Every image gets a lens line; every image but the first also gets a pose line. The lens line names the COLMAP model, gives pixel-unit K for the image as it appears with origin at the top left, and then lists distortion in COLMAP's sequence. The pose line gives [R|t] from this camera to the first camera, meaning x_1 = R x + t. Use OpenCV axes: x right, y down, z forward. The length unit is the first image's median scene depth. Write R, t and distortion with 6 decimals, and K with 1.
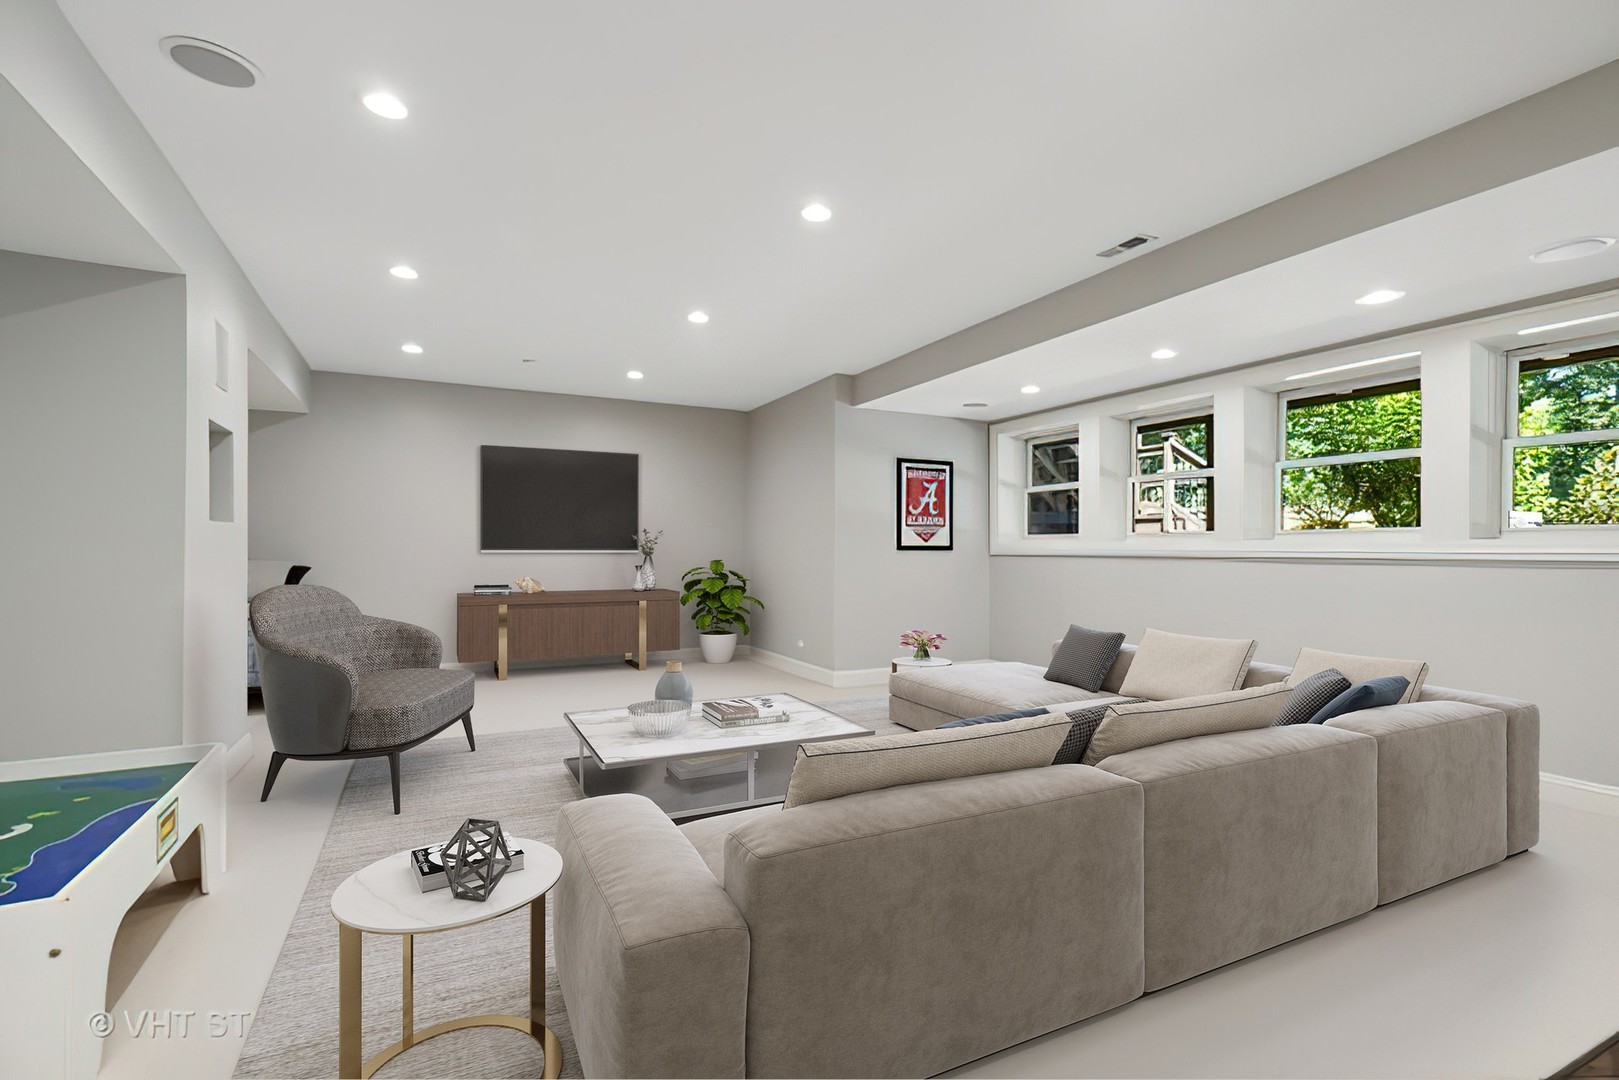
lens RADIAL K [[734.7, 0, 803.2], [0, 734.7, 546.1], [0, 0, 1]] dist [0.004805, -0.000512]
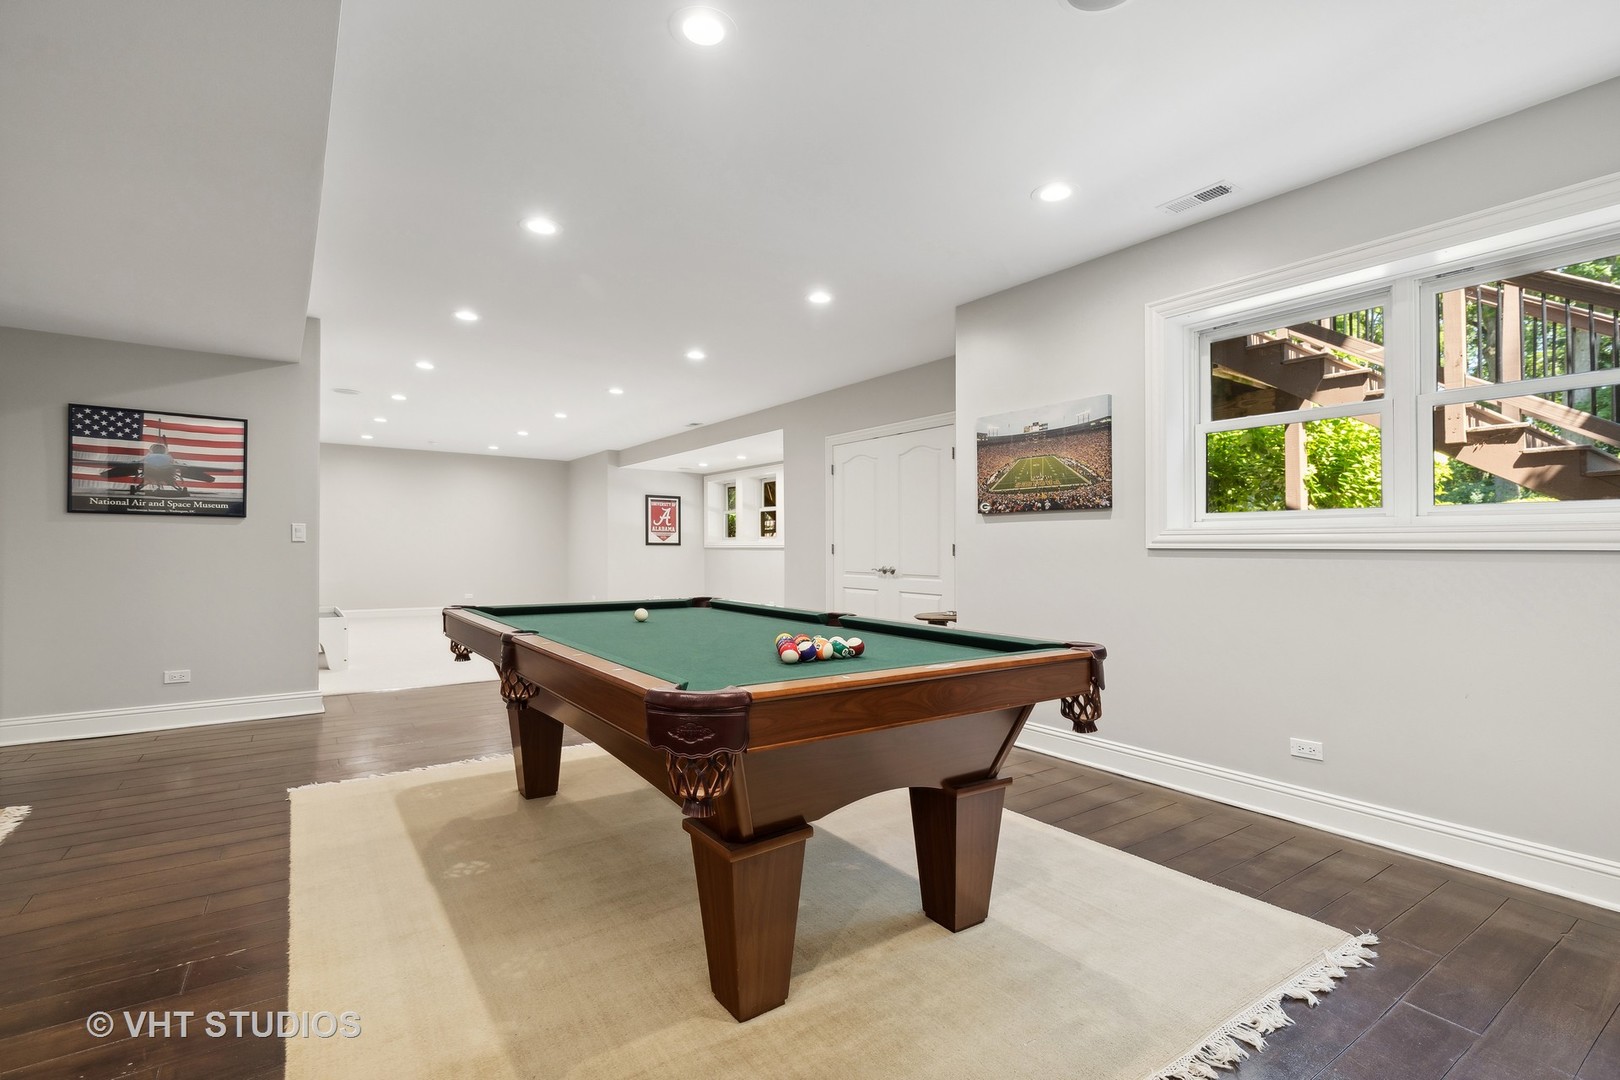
lens RADIAL K [[735.2, 0, 803.7], [0, 735.2, 546.1], [0, 0, 1]] dist [0.004805, -0.000512]
pose [[0.989912, 0.003523, 0.141638, 0.254842], [-0.004302, 0.999977, 0.005197, -0.003097], [-0.141617, -0.005754, 0.989905, -0.866415]]
